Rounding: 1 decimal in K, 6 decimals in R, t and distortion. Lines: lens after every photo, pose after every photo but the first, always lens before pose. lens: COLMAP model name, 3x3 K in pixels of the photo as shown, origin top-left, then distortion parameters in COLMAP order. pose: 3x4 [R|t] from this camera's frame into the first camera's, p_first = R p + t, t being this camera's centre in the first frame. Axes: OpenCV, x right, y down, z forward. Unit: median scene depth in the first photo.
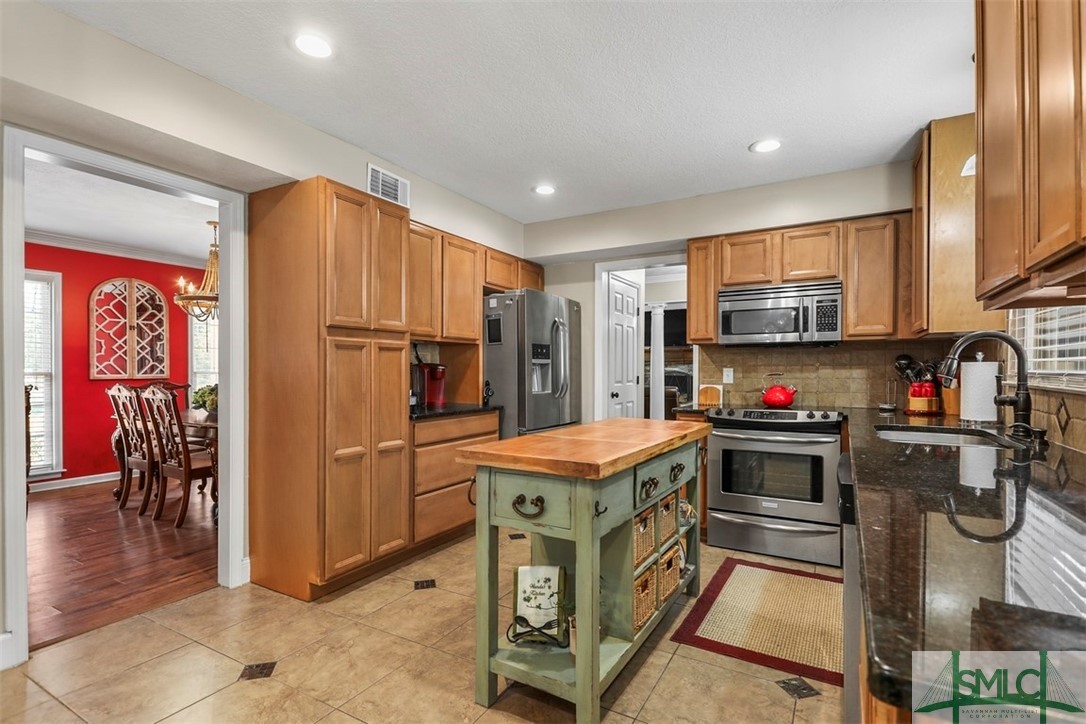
lens RADIAL K [[524.5, 0, 543.2], [0, 524.5, 376.5], [0, 0, 1]] dist [0.003617, 0.000345]
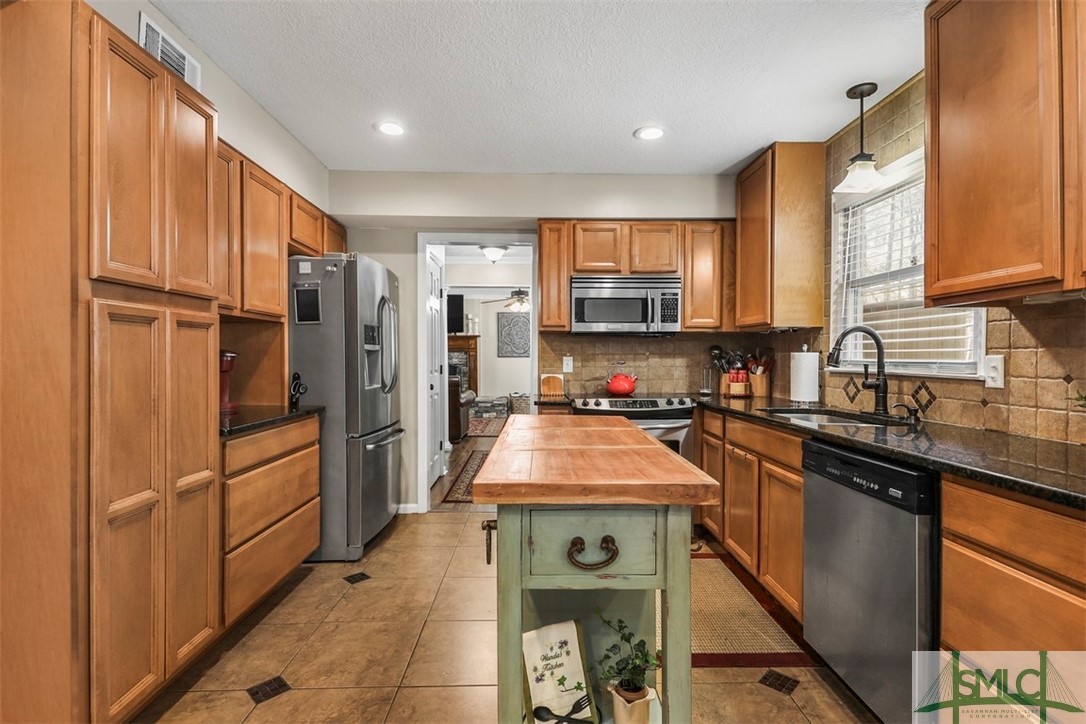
lens RADIAL K [[528.5, 0, 547.7], [0, 528.5, 364.1], [0, 0, 1]] dist [0.016717, -0.009829]
pose [[0.849117, -0.005027, 0.528180, -0.247483], [0.005166, 0.999986, 0.001213, -0.004600], [-0.528179, 0.001698, 0.849131, 0.230488]]
